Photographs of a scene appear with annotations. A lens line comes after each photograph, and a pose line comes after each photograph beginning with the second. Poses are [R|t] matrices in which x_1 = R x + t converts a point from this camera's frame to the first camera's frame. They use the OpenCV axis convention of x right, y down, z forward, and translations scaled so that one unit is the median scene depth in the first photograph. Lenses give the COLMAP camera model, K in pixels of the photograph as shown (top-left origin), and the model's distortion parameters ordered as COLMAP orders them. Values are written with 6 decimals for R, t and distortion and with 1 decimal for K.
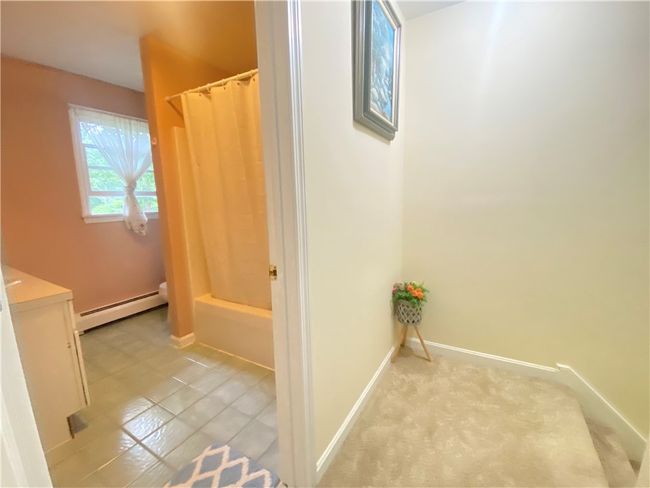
lens RADIAL K [[276.4, 0, 325.0], [0, 276.4, 244.0], [0, 0, 1]] dist [-0.020143, -0.000277]
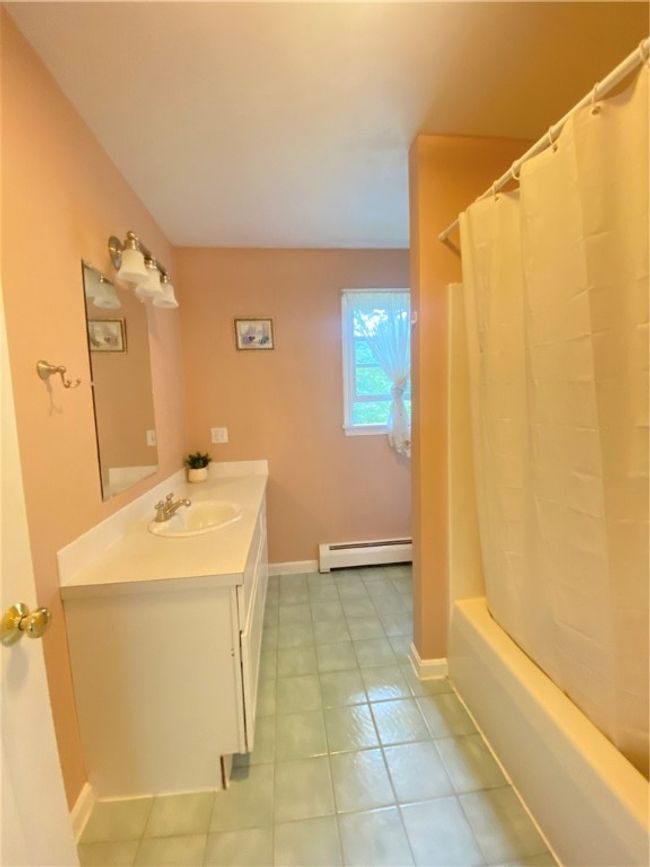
lens RADIAL K [[352.2, 0, 325.0], [0, 352.2, 433.5], [0, 0, 1]] dist [0.023208, -0.019191]
pose [[0.598031, 0.077808, -0.797687, -0.102061], [-0.102123, 0.994562, 0.020449, -0.110358], [0.794940, 0.069234, 0.602724, 0.366599]]
